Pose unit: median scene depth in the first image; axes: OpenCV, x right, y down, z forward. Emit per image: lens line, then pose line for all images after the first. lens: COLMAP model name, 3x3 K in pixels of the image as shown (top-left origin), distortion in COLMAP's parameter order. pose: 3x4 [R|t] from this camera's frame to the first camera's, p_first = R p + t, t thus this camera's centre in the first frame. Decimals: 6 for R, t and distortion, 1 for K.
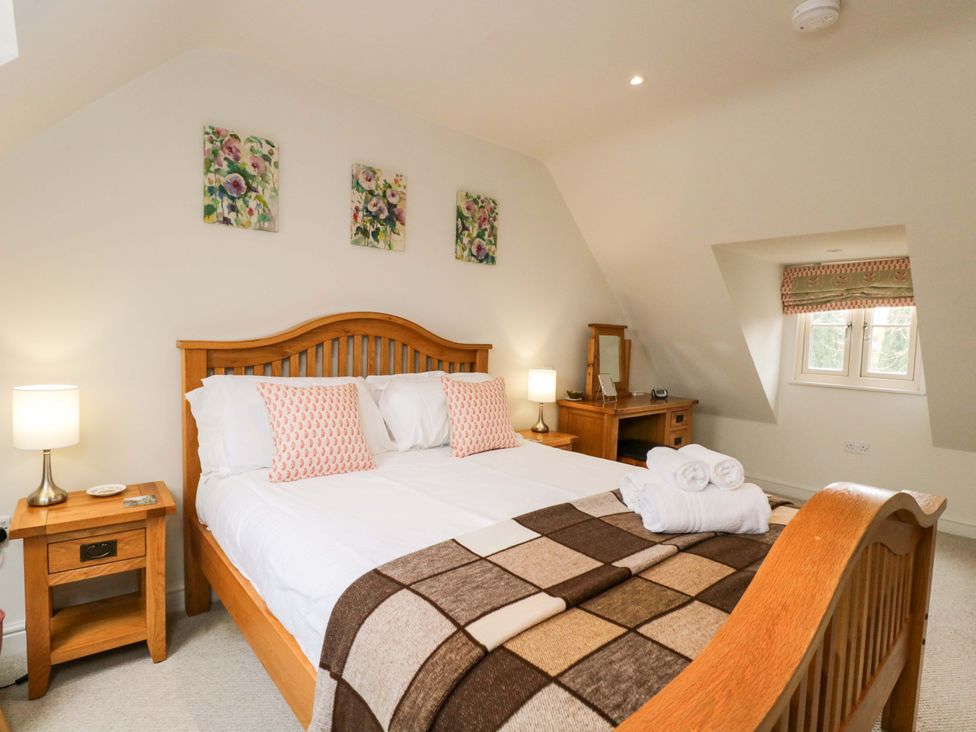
lens RADIAL K [[511.4, 0, 482.3], [0, 511.4, 364.4], [0, 0, 1]] dist [0.000441, -0.014982]
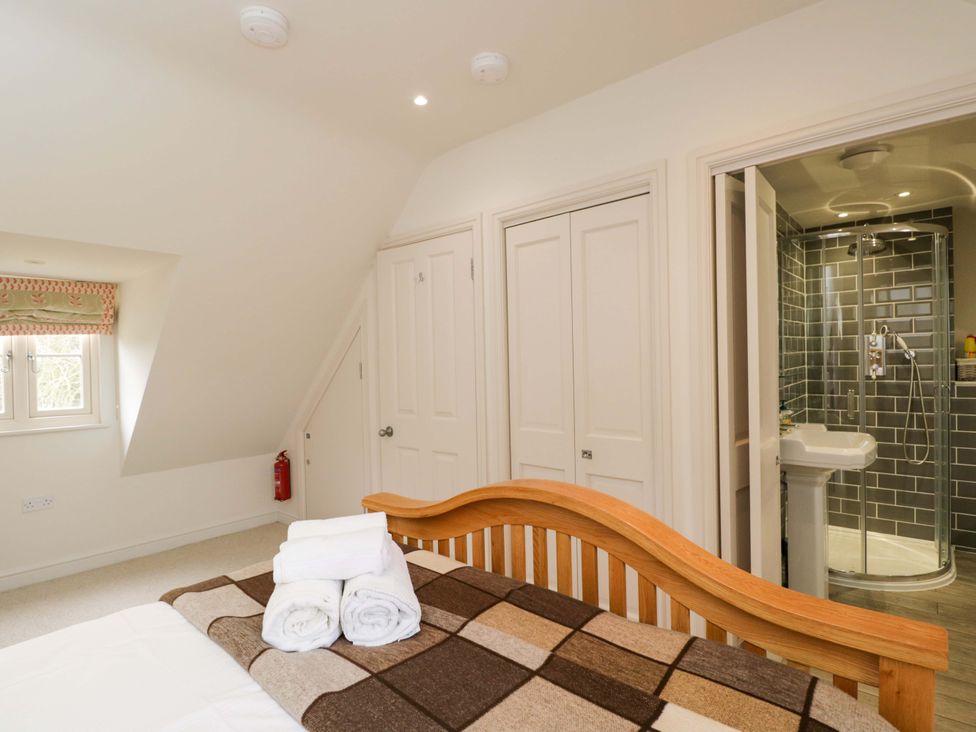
lens RADIAL K [[511.4, 0, 482.3], [0, 511.4, 364.4], [0, 0, 1]] dist [0.000441, -0.014982]
pose [[-0.143090, -0.028377, 0.989303, -0.214982], [0.075153, 0.996391, 0.039451, -0.049570], [-0.986852, 0.079994, -0.140441, 0.494967]]
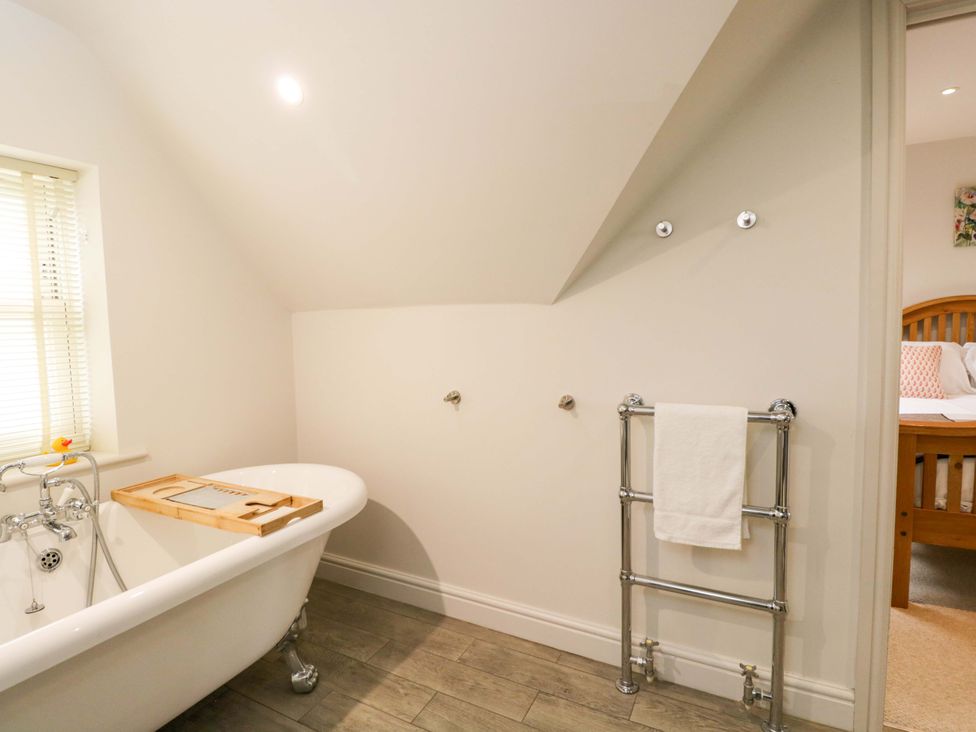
lens RADIAL K [[511.4, 0, 482.3], [0, 511.4, 364.4], [0, 0, 1]] dist [0.000441, -0.014982]
pose [[0.383972, 0.042240, -0.922378, 0.522304], [-0.020272, 0.999098, 0.037315, 0.054819], [0.923122, 0.004371, 0.384482, -0.690748]]
